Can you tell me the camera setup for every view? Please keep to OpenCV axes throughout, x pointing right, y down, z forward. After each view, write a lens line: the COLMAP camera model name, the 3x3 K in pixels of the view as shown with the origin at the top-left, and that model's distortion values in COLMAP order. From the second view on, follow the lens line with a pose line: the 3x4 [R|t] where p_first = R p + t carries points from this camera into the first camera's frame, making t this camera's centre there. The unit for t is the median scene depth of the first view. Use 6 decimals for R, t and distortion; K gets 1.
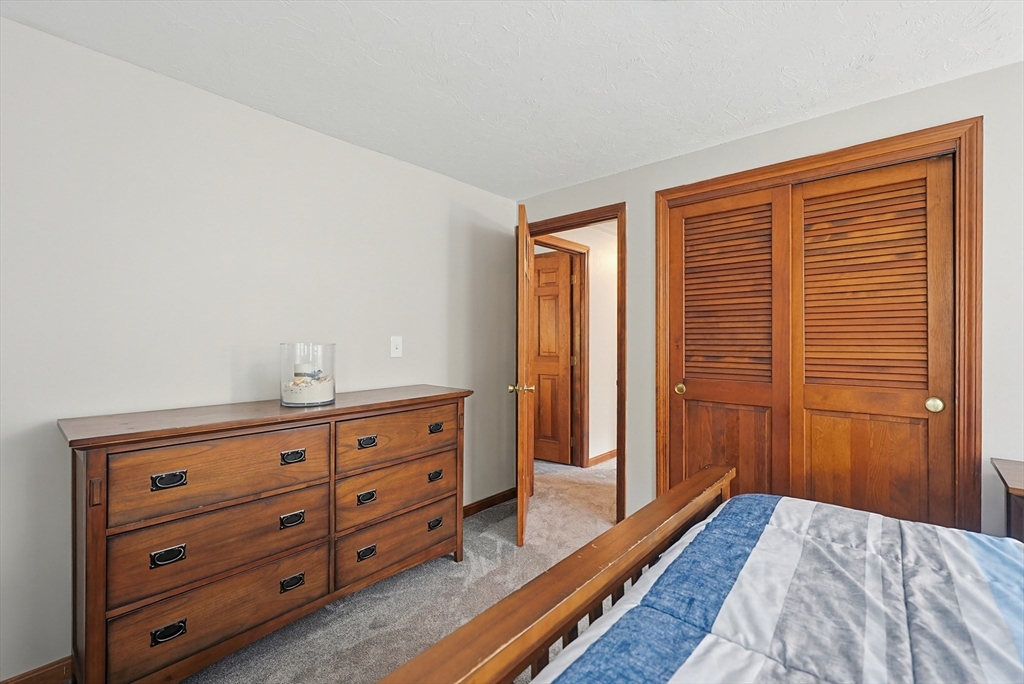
lens RADIAL K [[444.3, 0, 508.0], [0, 444.3, 342.9], [0, 0, 1]] dist [0.002671, -0.000524]
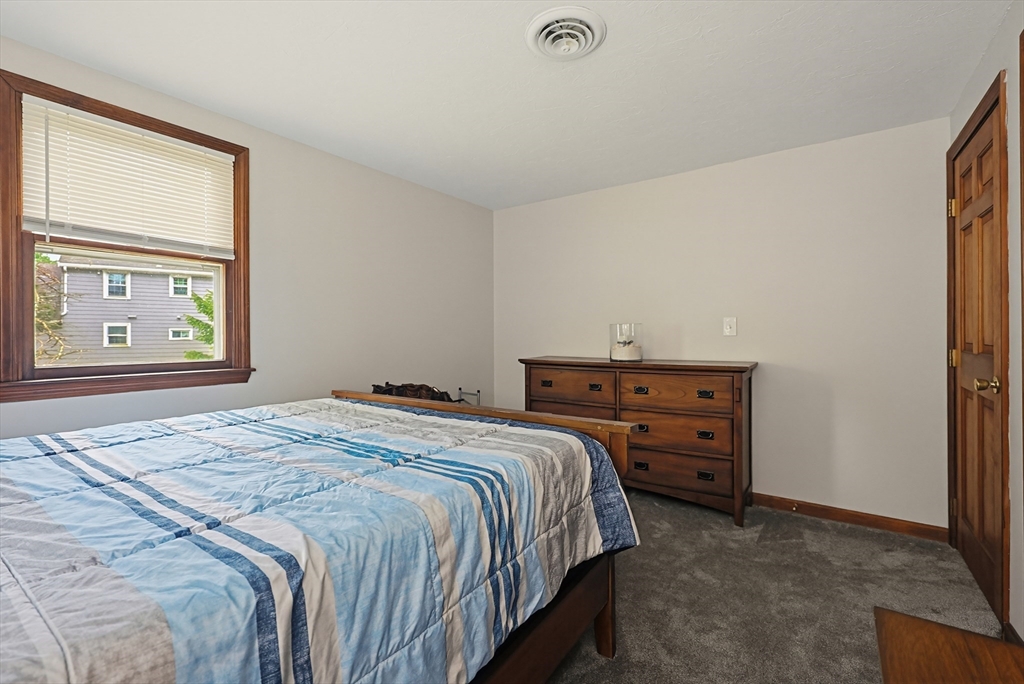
lens RADIAL K [[444.3, 0, 513.0], [0, 444.3, 333.4], [0, 0, 1]] dist [0.002671, -0.000524]
pose [[0.103030, 0.004433, -0.994668, 0.985707], [-0.000836, 0.999990, 0.004370, 0.027571], [0.994678, 0.000381, 0.103033, 0.386766]]
